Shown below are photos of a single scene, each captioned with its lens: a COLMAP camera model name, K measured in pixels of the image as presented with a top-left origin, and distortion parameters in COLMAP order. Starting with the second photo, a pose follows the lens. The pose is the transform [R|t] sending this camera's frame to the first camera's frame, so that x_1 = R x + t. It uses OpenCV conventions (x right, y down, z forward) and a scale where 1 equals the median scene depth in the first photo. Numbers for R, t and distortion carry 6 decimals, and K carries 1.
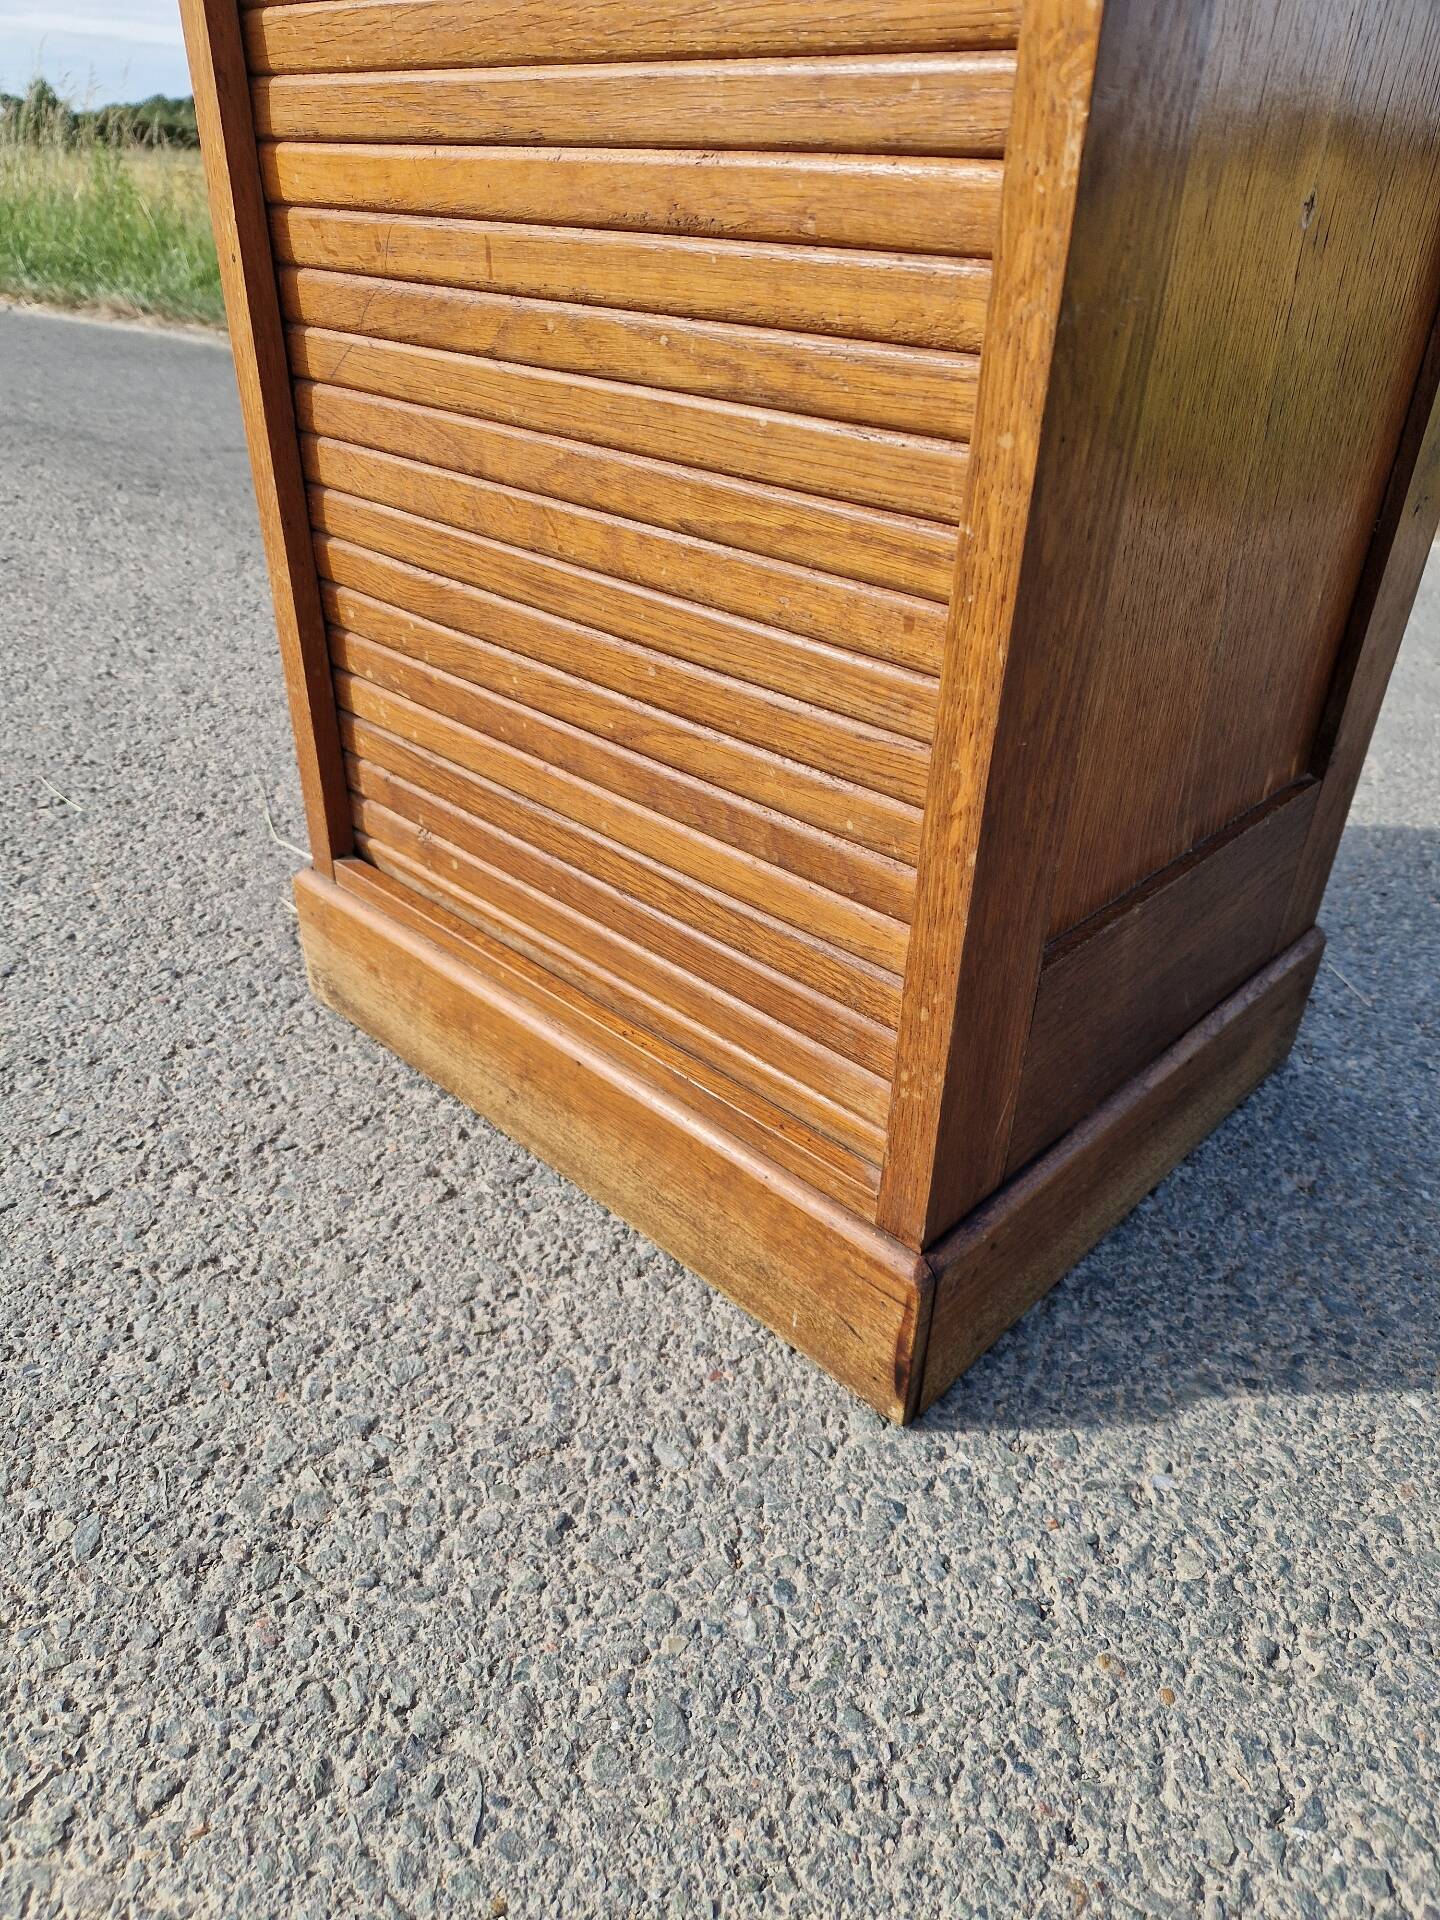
lens RADIAL K [[1315.5, 0, 716.3], [0, 1315.5, 983.0], [0, 0, 1]] dist [0.052894, -0.047047]
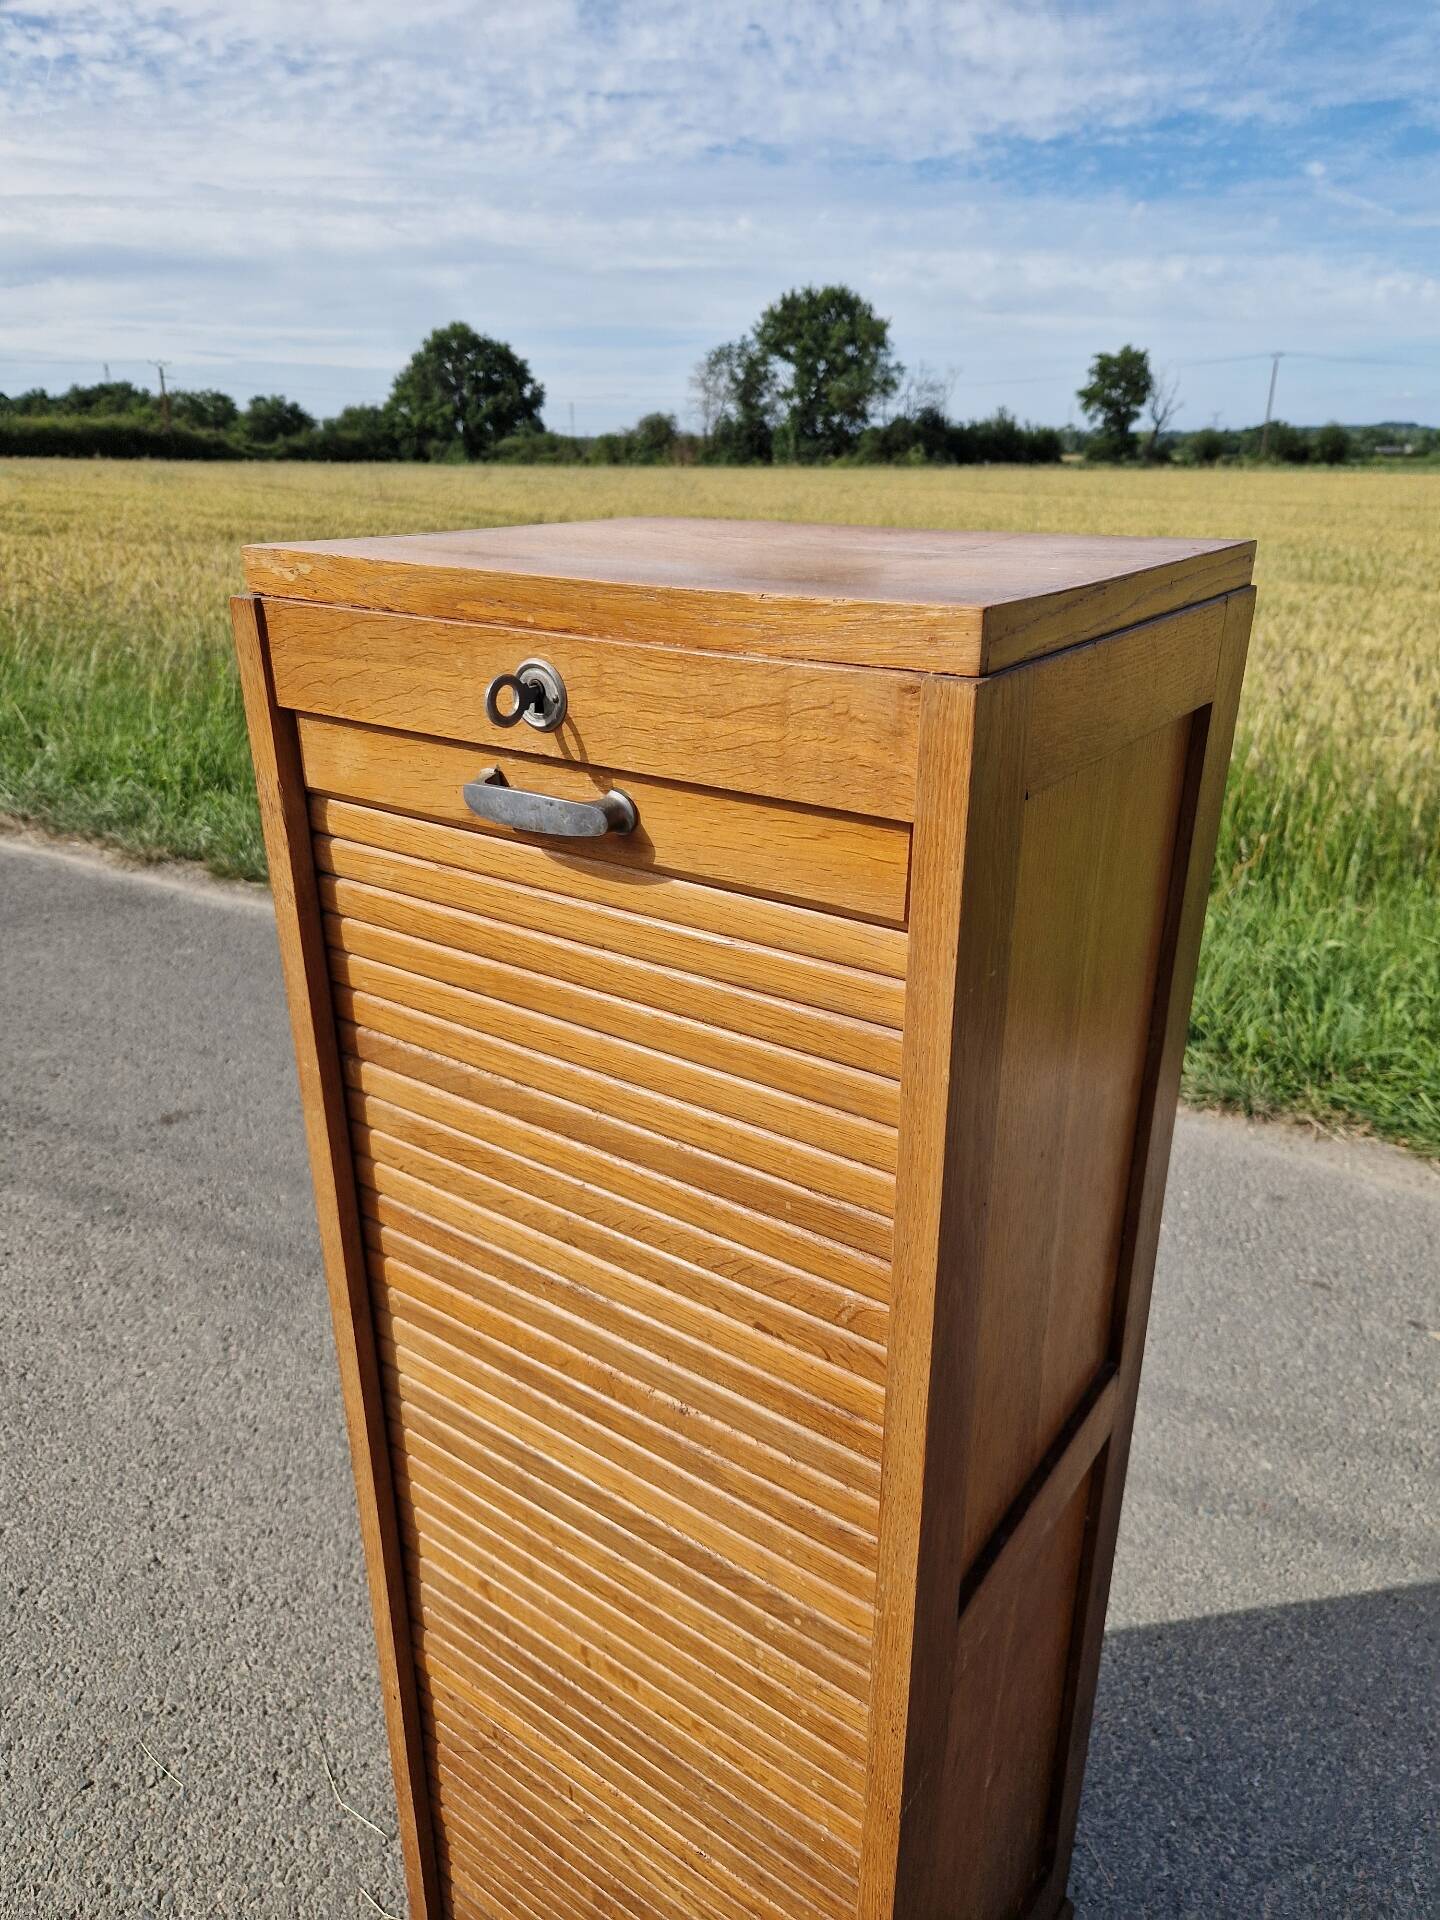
lens RADIAL K [[1315.5, 0, 742.7], [0, 1315.5, 955.4], [0, 0, 1]] dist [0.052894, -0.047047]
pose [[0.986570, -0.081856, 0.141350, -0.080943], [0.104799, 0.980983, -0.163372, -1.120096], [-0.125288, 0.175991, 0.976386, -0.863420]]
